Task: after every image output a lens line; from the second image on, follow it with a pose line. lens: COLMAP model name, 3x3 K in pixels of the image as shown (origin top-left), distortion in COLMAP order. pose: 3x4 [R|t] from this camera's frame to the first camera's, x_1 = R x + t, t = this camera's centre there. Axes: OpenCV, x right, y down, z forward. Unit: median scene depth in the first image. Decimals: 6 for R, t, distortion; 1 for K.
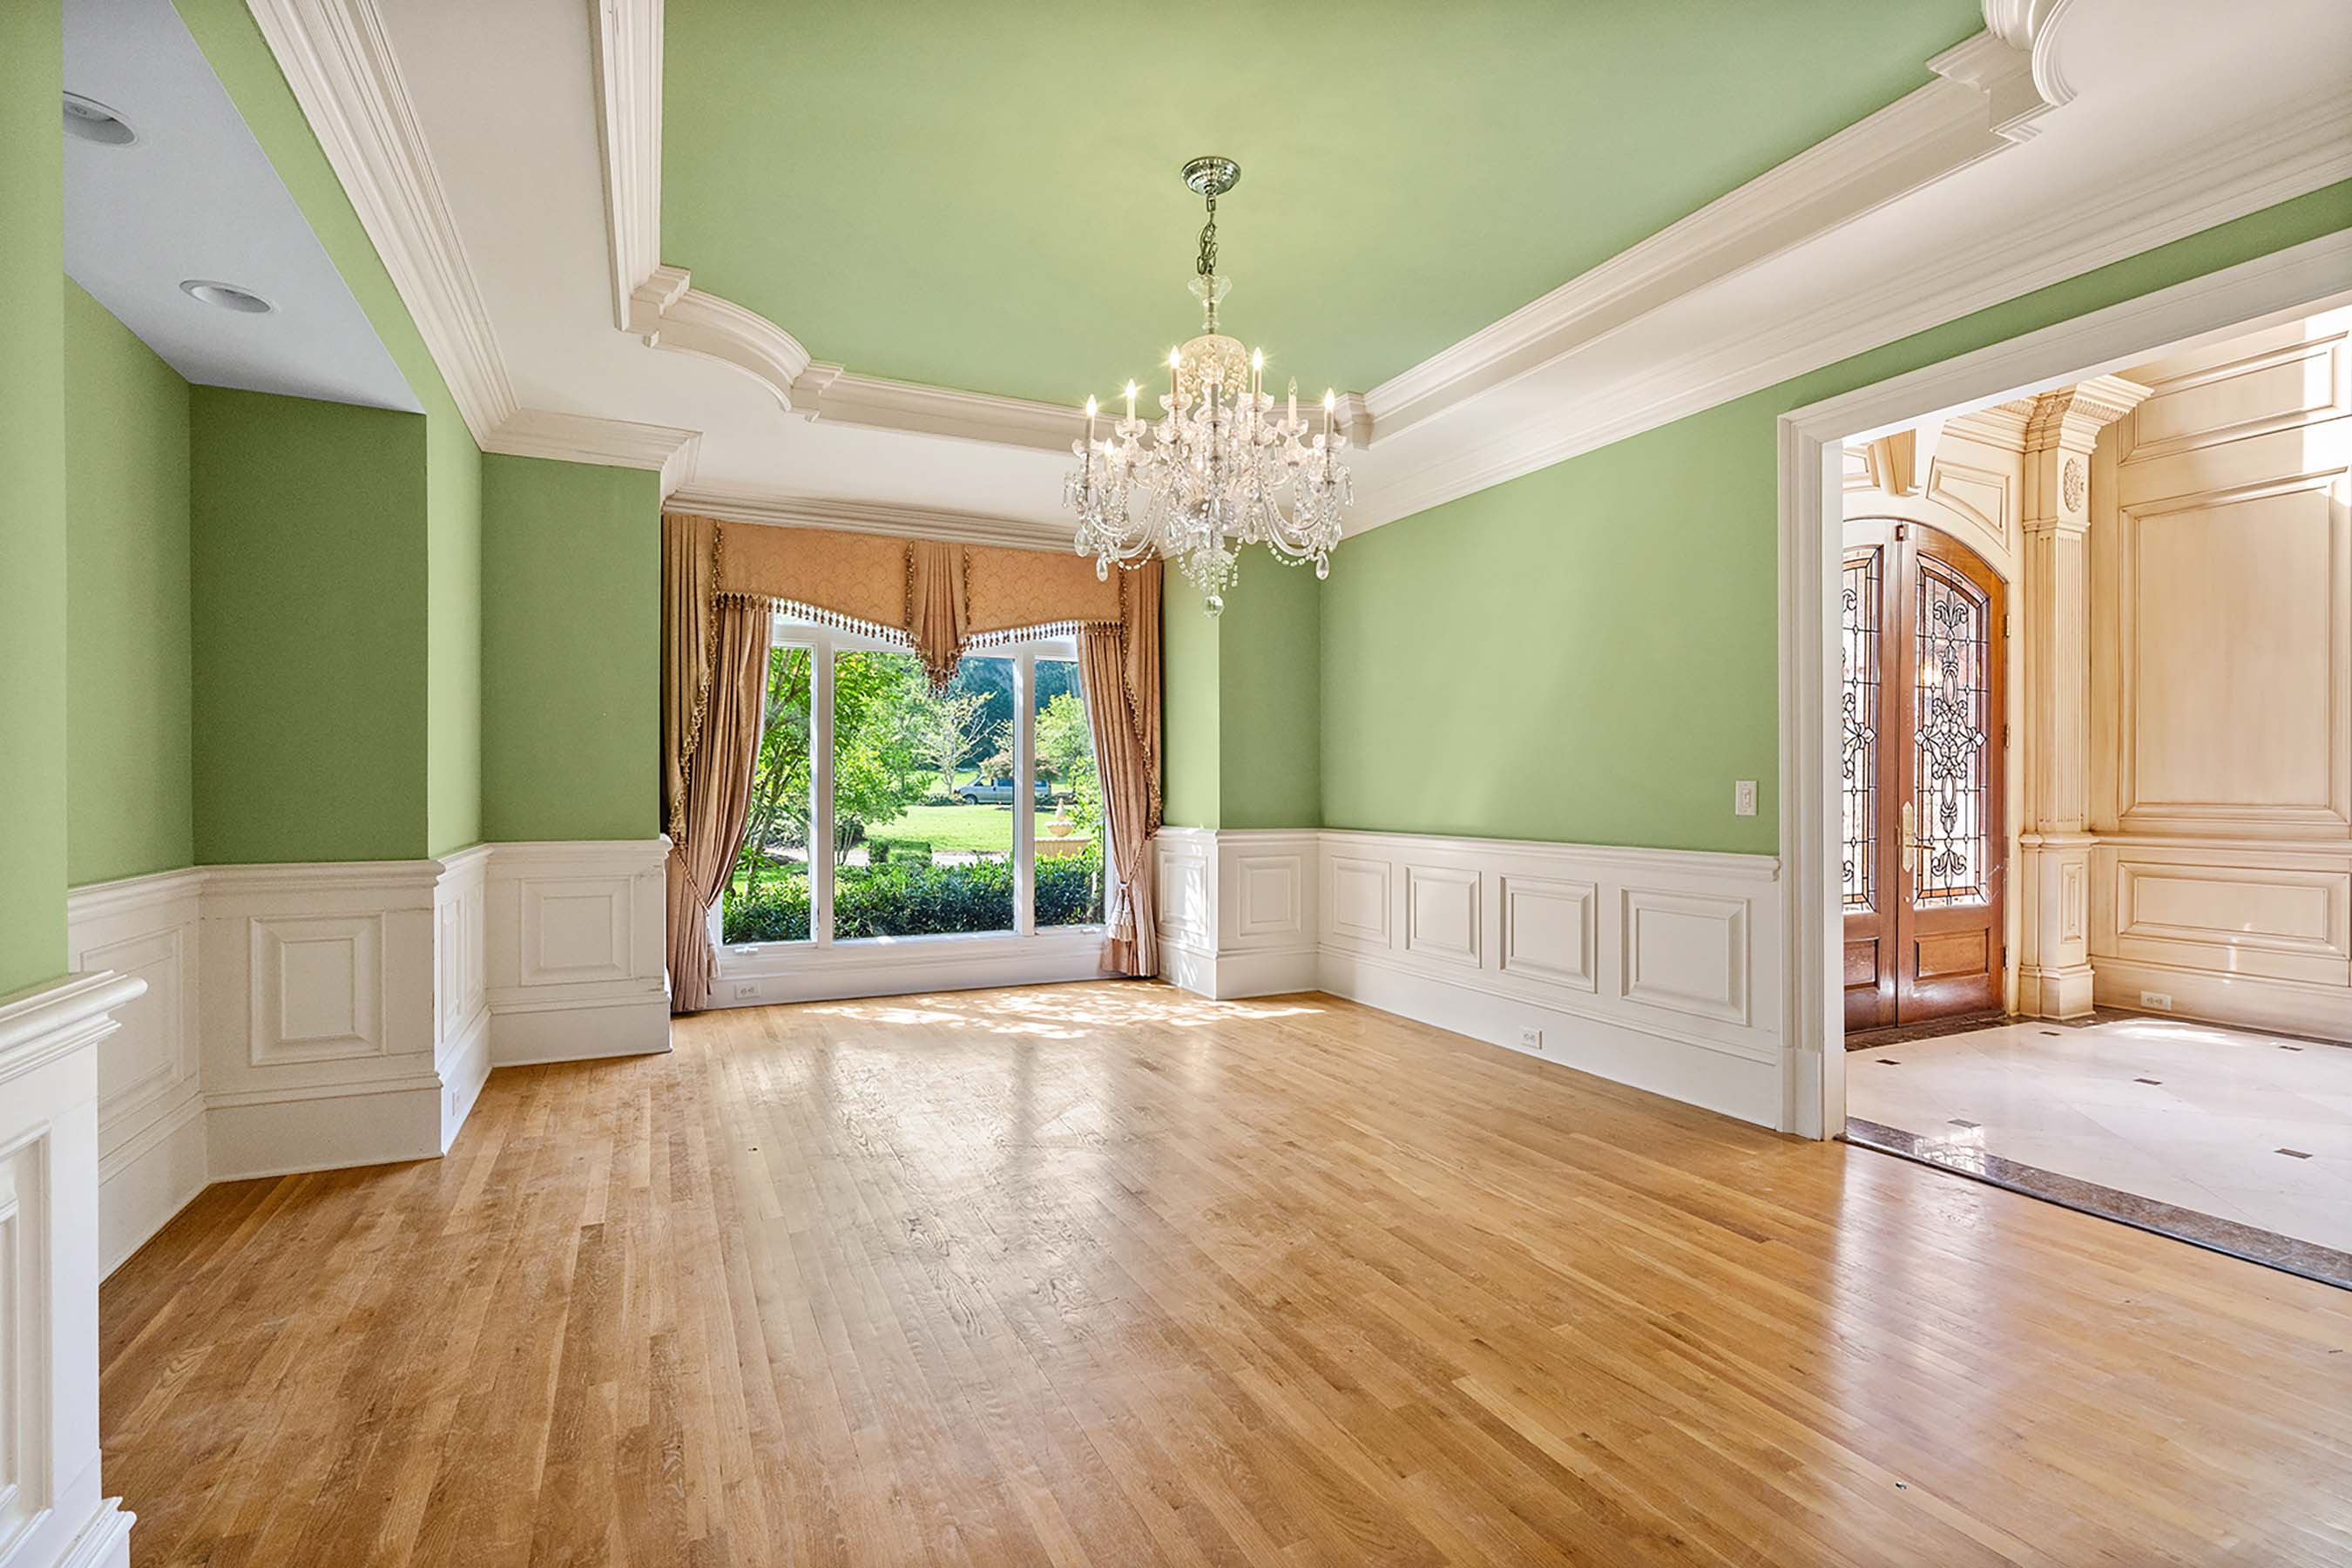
lens RADIAL K [[1086.8, 0, 1176.0], [0, 1086.8, 784.0], [0, 0, 1]] dist [-0.003473, -0.000107]
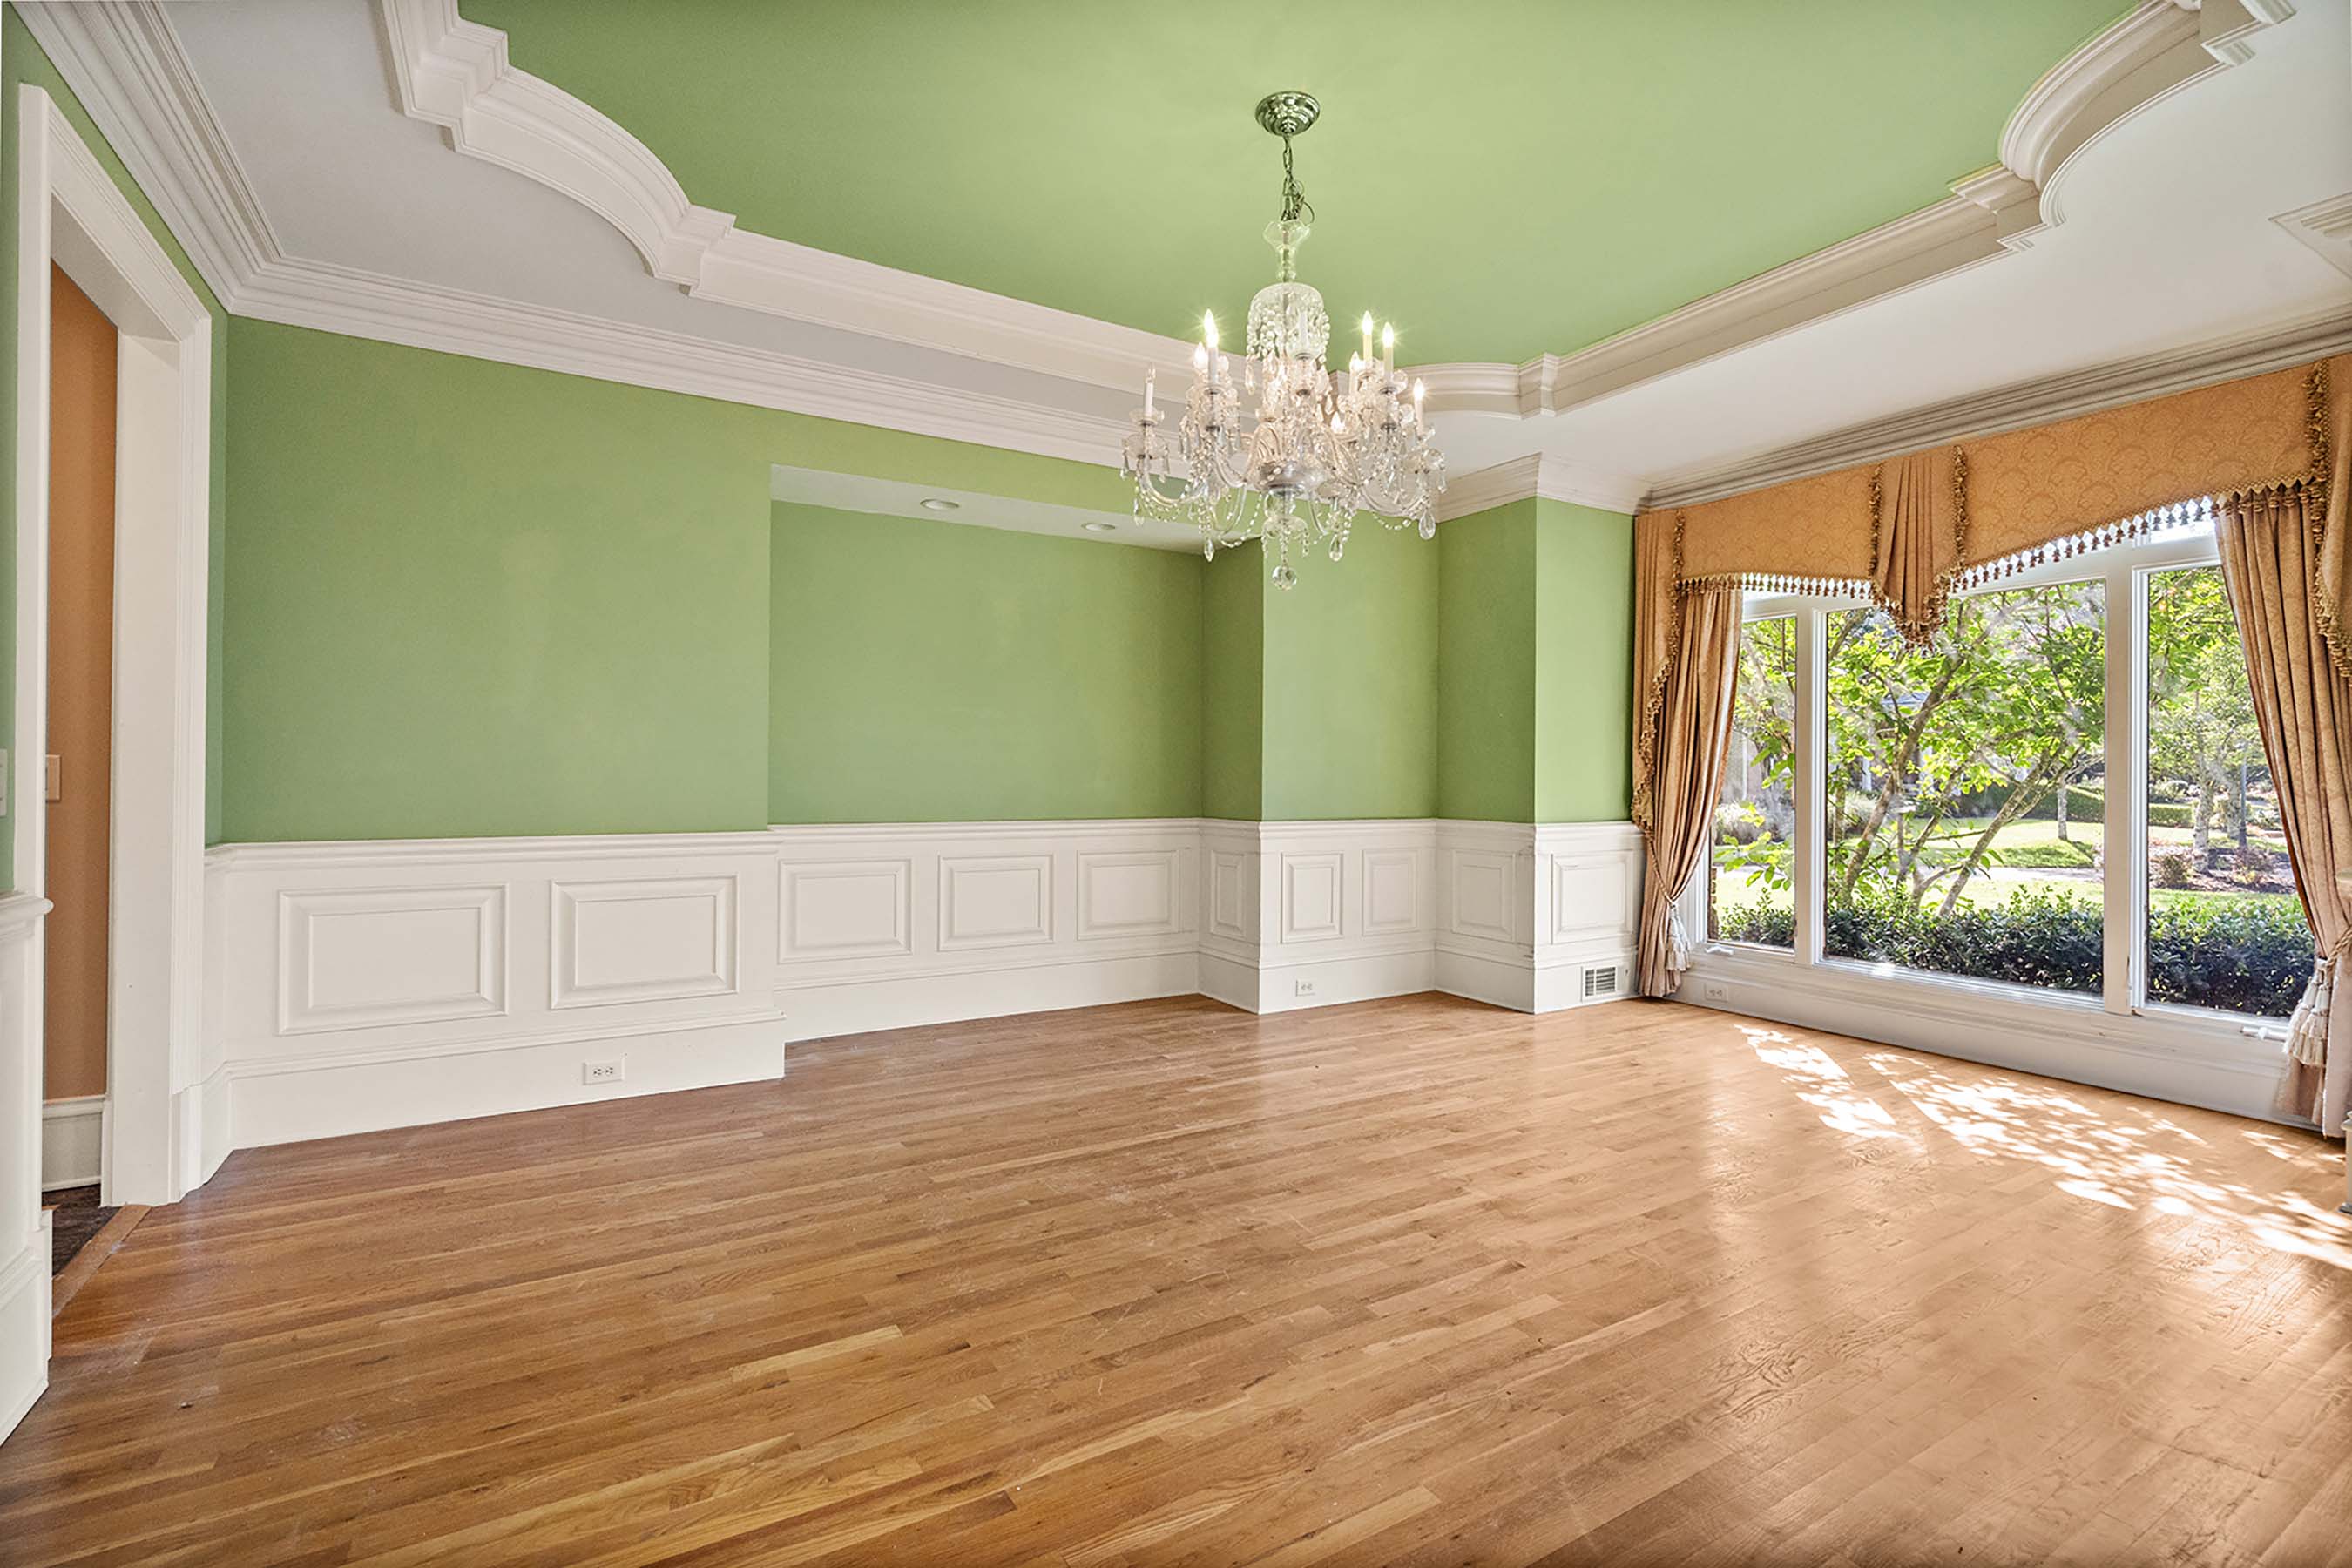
lens RADIAL K [[1067.8, 0, 1176.0], [0, 1067.8, 784.0], [0, 0, 1]] dist [-0.012171, 0.000036]
pose [[0.082625, 0.006495, -0.996560, 0.522882], [0.001336, 0.999977, 0.006628, 0.001623], [0.996580, -0.001879, 0.082615, 0.469045]]
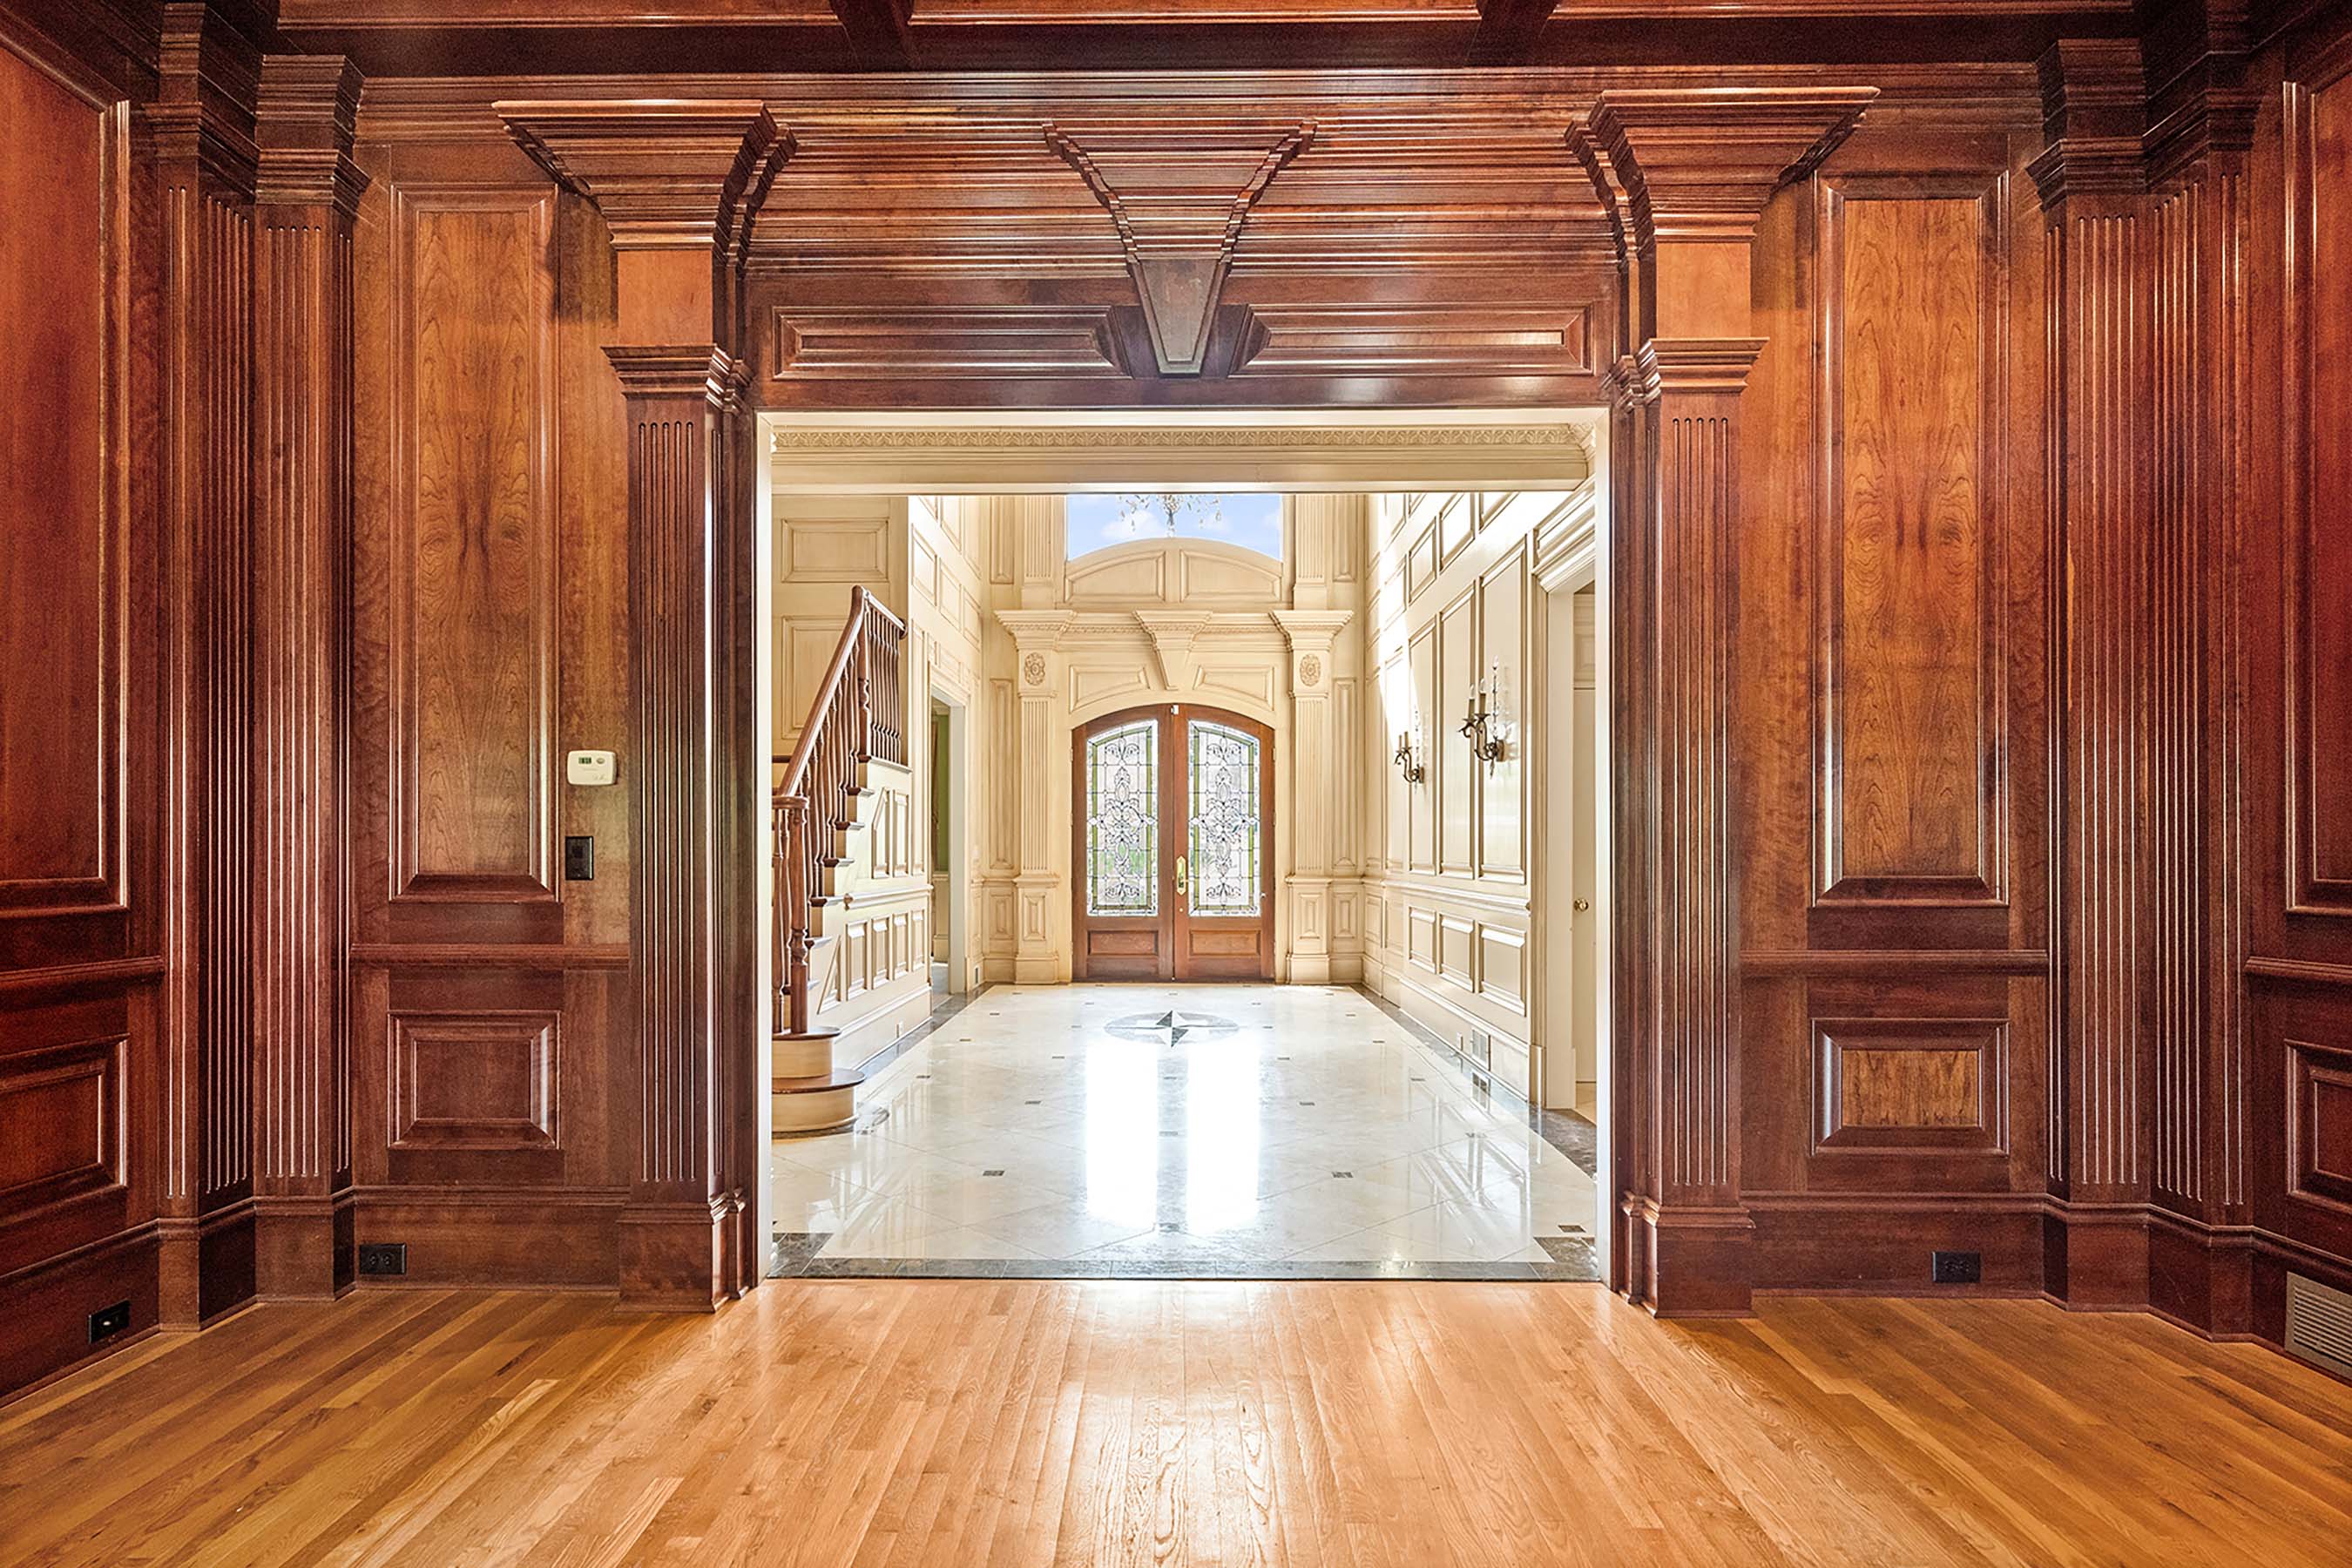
lens RADIAL K [[1268.1, 0, 1161.9], [0, 1268.1, 846.0], [0, 0, 1]] dist [0.004183, 0.000696]
pose [[0.896885, 0.000057, -0.442263, 1.501348], [-0.000562, 0.999999, -0.001011, 0.001210], [0.442263, 0.001155, 0.896885, -0.880545]]
